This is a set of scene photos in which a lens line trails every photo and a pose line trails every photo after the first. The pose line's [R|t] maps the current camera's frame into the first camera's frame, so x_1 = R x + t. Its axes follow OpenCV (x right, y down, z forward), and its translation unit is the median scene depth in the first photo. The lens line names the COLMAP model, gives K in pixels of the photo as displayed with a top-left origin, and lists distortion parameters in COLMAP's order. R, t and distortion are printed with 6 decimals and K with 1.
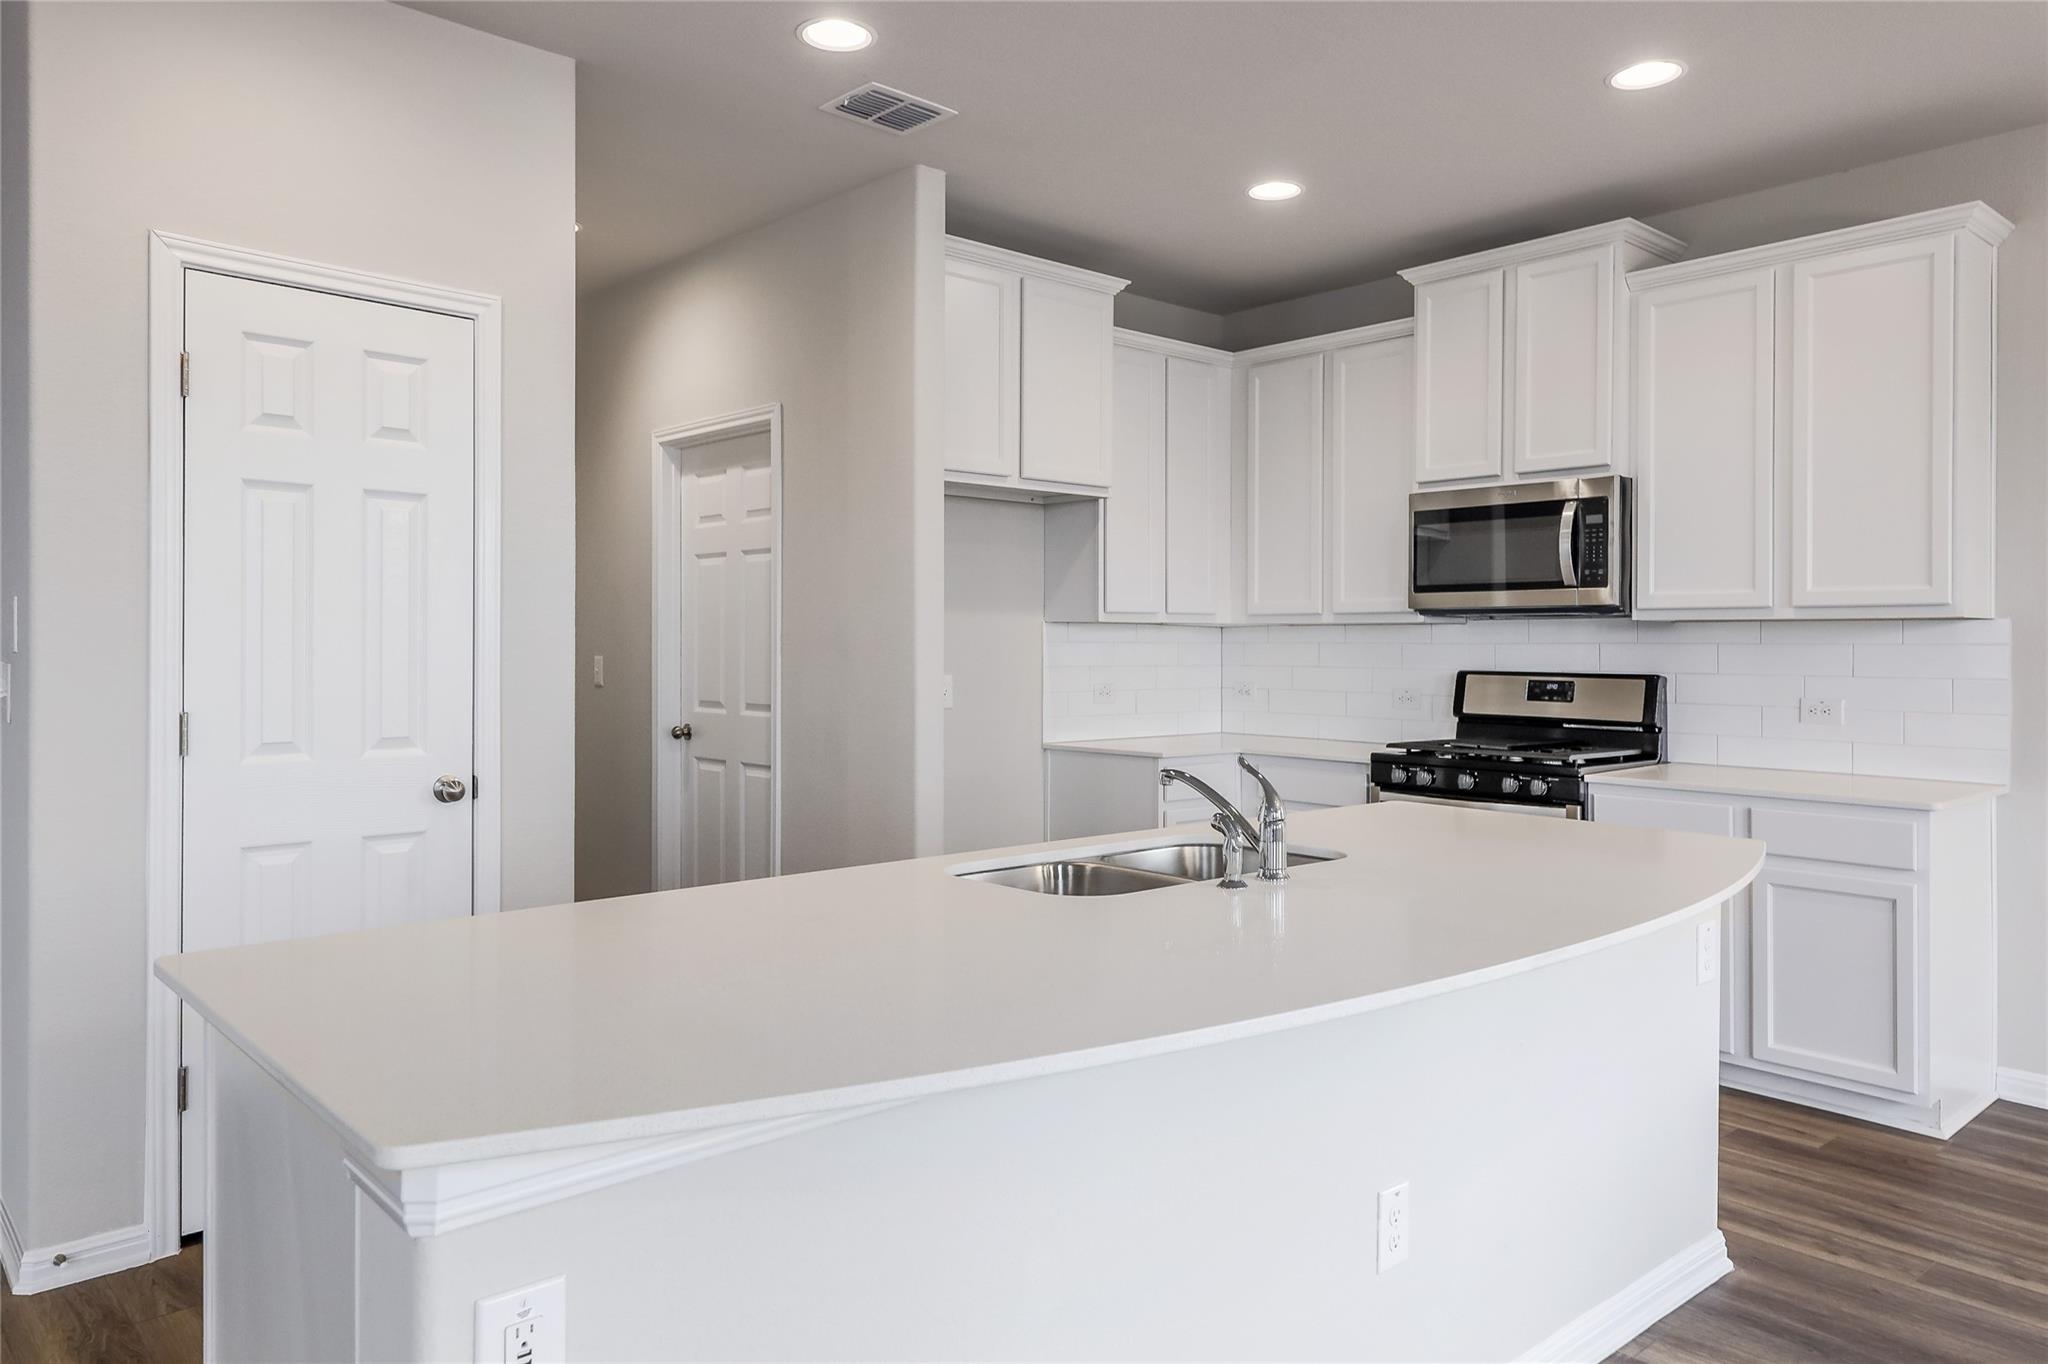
lens RADIAL K [[1332.2, 0, 1034.2], [0, 1332.2, 631.6], [0, 0, 1]] dist [0.001178, -0.005810]
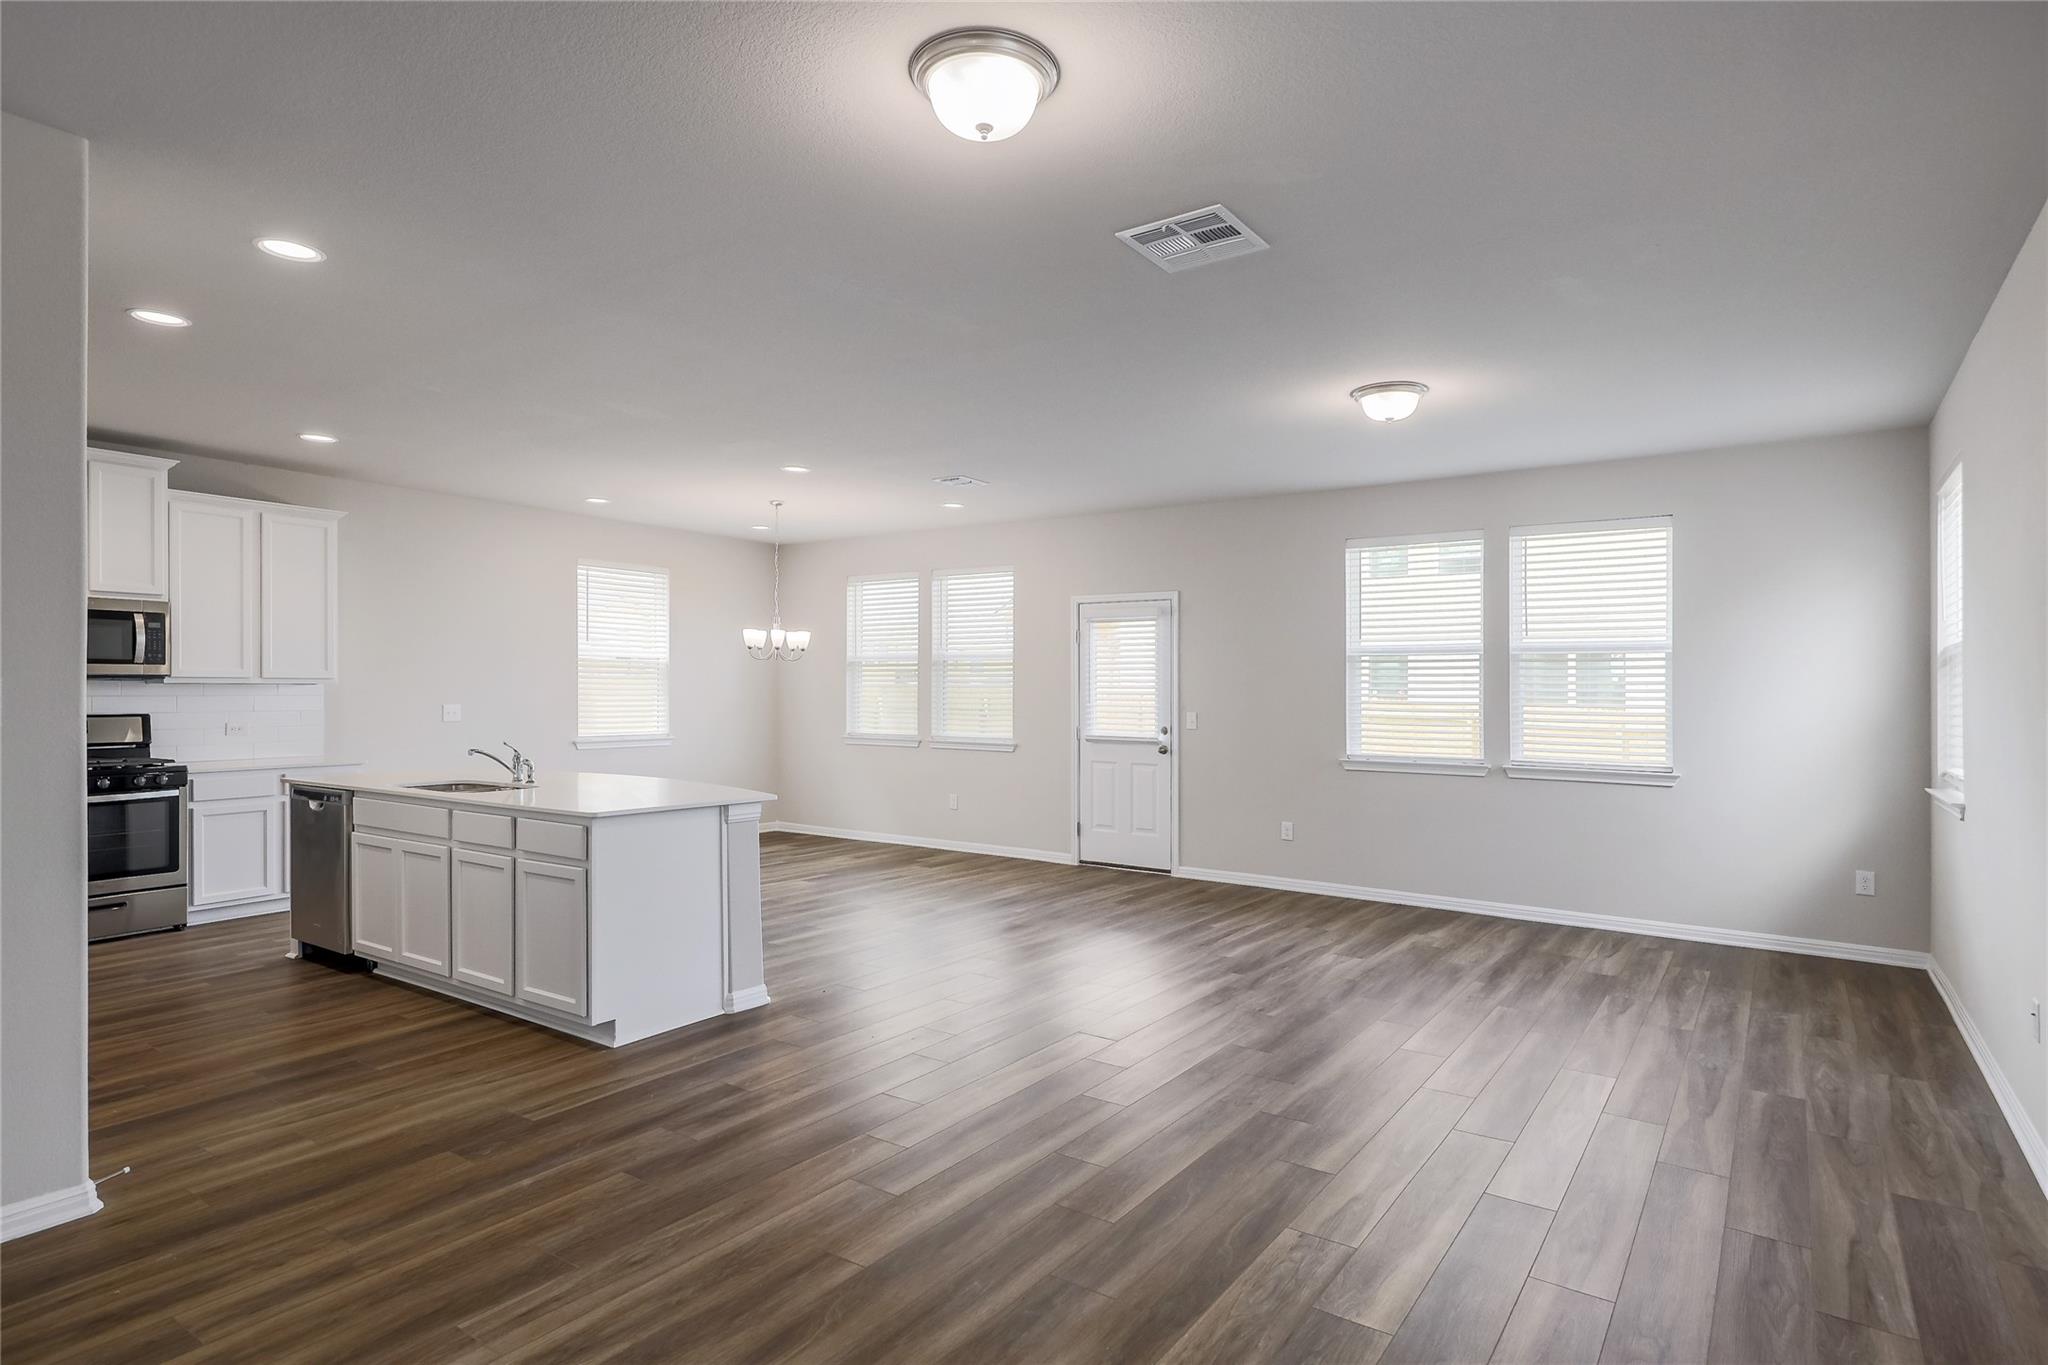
lens RADIAL K [[1093.9, 0, 1018.0], [0, 1093.9, 689.2], [0, 0, 1]] dist [0.012318, -0.002609]
pose [[-0.217951, -0.004859, 0.975948, -1.205847], [-0.015592, 0.999877, 0.001496, -0.020257], [-0.975835, -0.014891, -0.218000, 0.196930]]
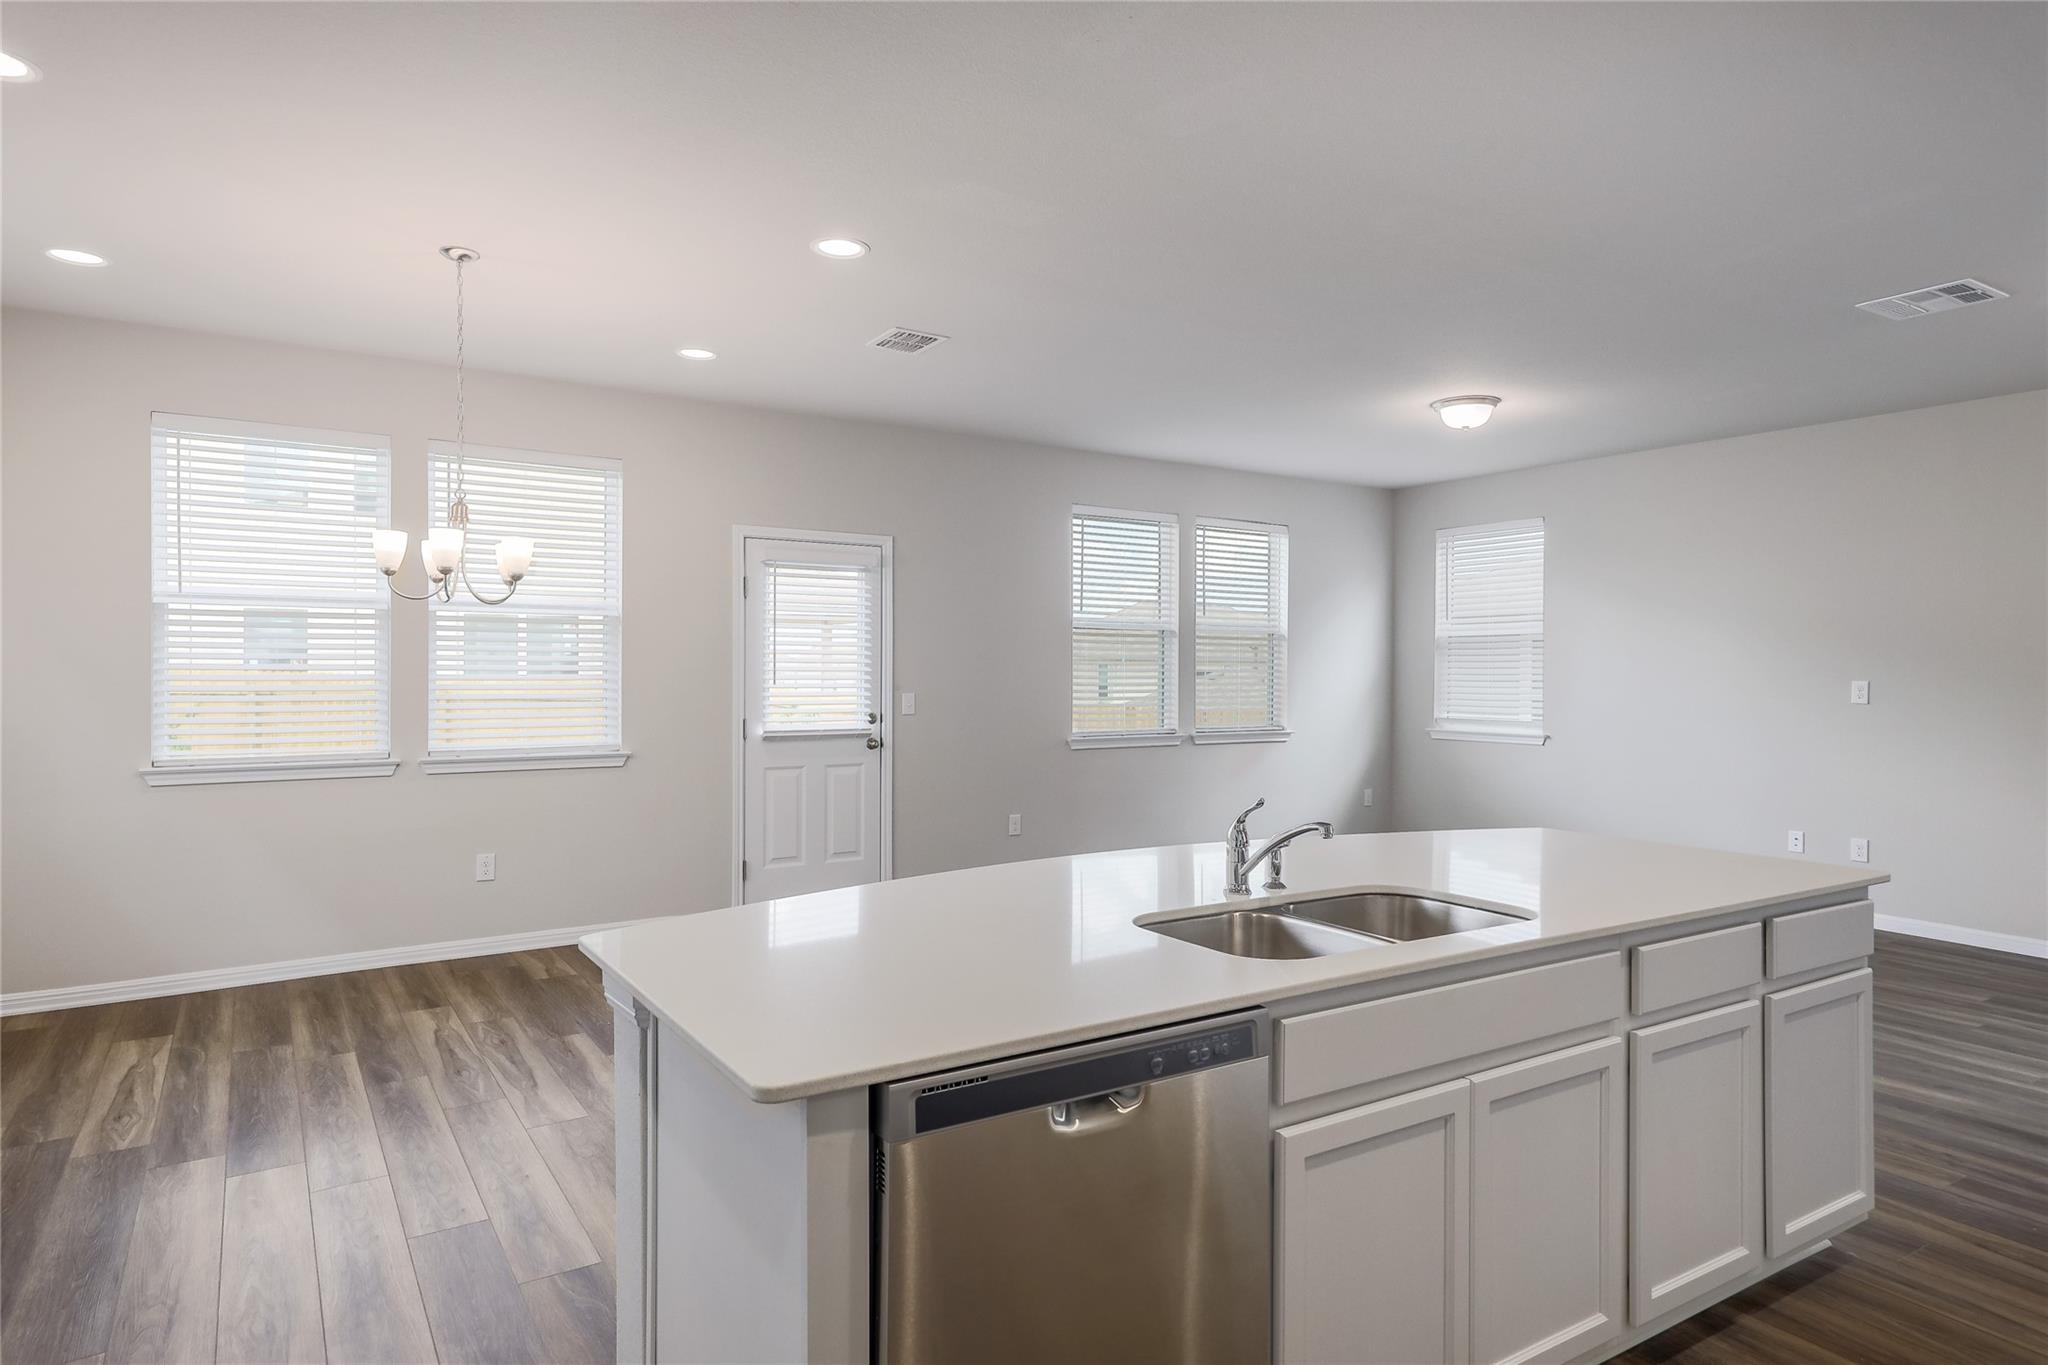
lens RADIAL K [[1206.3, 0, 1000.4], [0, 1206.3, 692.6], [0, 0, 1]] dist [0.021723, 0.003372]
pose [[-0.988519, -0.014710, 0.150379, 0.098296], [-0.011941, 0.999742, 0.019301, -0.016539], [-0.150625, 0.017284, -0.988440, 1.028622]]
